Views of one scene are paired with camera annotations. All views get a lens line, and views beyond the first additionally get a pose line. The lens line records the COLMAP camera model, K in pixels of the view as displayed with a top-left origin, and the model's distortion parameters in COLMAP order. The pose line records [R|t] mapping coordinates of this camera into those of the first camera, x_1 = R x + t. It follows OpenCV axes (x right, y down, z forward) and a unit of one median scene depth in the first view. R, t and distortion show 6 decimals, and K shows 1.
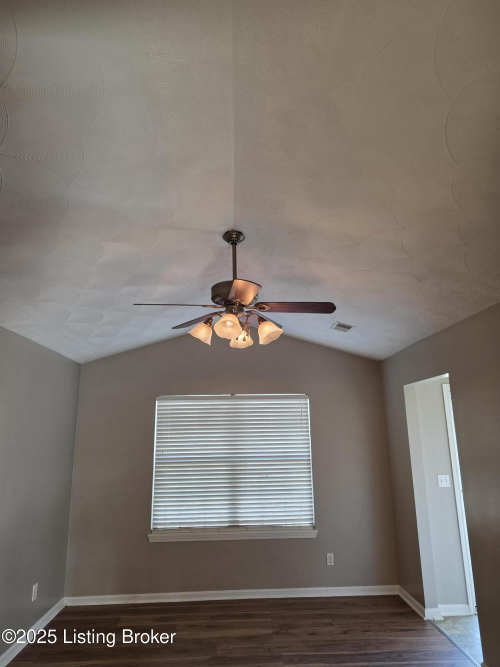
lens RADIAL K [[454.1, 0, 250.0], [0, 454.1, 333.5], [0, 0, 1]] dist [0.076405, -0.054548]
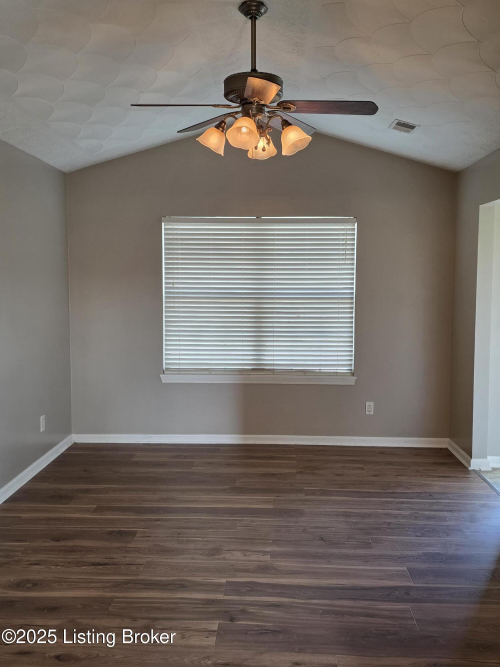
lens RADIAL K [[656.7, 0, 248.8], [0, 656.7, 325.0], [0, 0, 1]] dist [0.123215, -0.165235]
pose [[0.997253, 0.023949, -0.070089, 0.037134], [-0.002481, 0.956555, 0.291540, -0.022602], [0.074026, -0.290566, 0.953987, -0.176232]]
